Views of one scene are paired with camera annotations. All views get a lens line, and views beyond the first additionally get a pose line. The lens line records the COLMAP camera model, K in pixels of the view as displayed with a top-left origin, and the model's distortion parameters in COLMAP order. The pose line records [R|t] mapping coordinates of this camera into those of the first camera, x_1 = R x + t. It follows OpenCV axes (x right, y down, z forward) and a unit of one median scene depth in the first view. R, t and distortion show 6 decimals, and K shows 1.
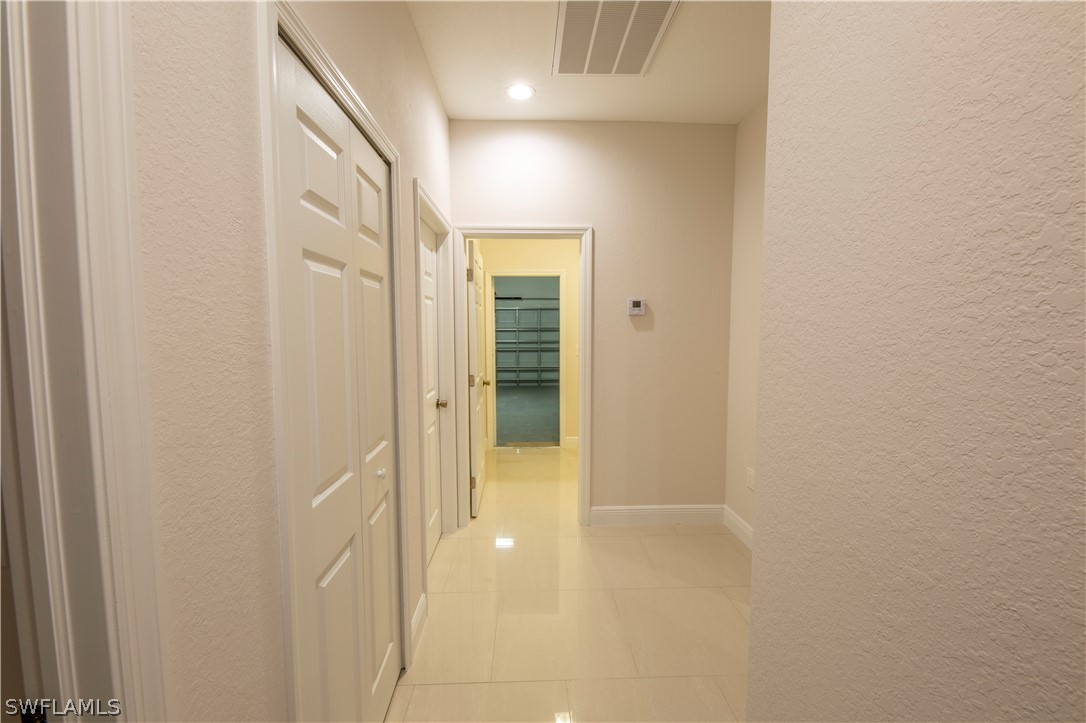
lens RADIAL K [[435.9, 0, 542.1], [0, 435.9, 355.5], [0, 0, 1]] dist [0.003675, -0.003766]
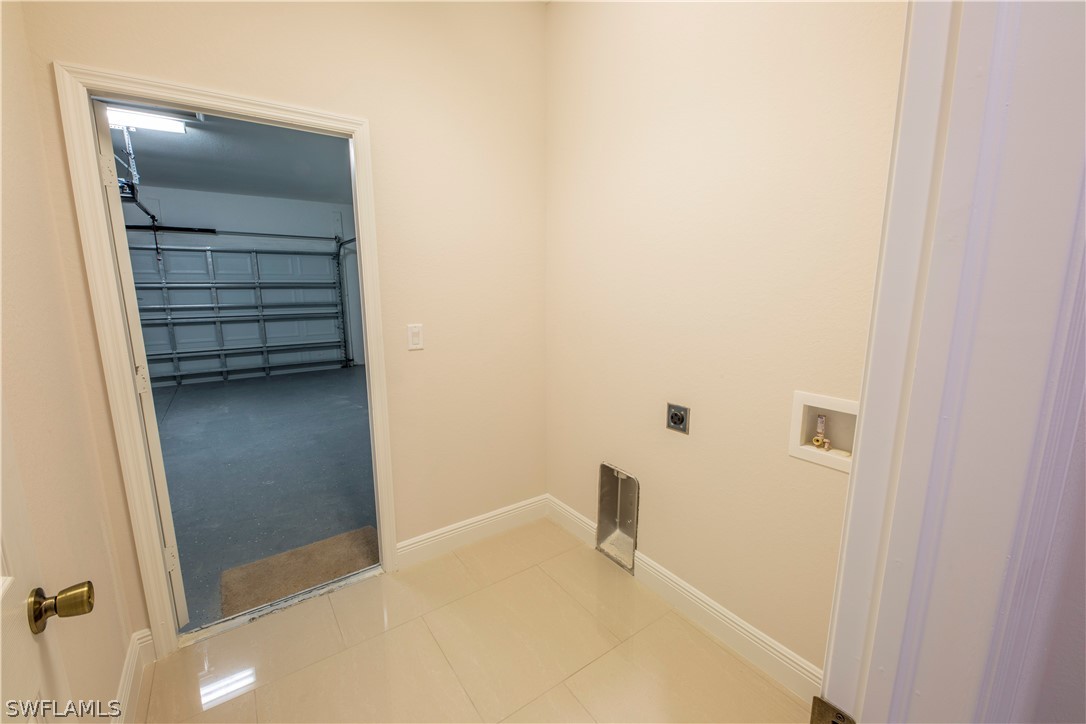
lens RADIAL K [[435.9, 0, 550.3], [0, 435.9, 355.8], [0, 0, 1]] dist [0.003675, -0.003766]
pose [[0.826380, -0.094101, 0.555195, -0.016790], [0.036985, 0.992880, 0.113234, -0.015577], [-0.561897, -0.073040, 0.823976, 0.255654]]
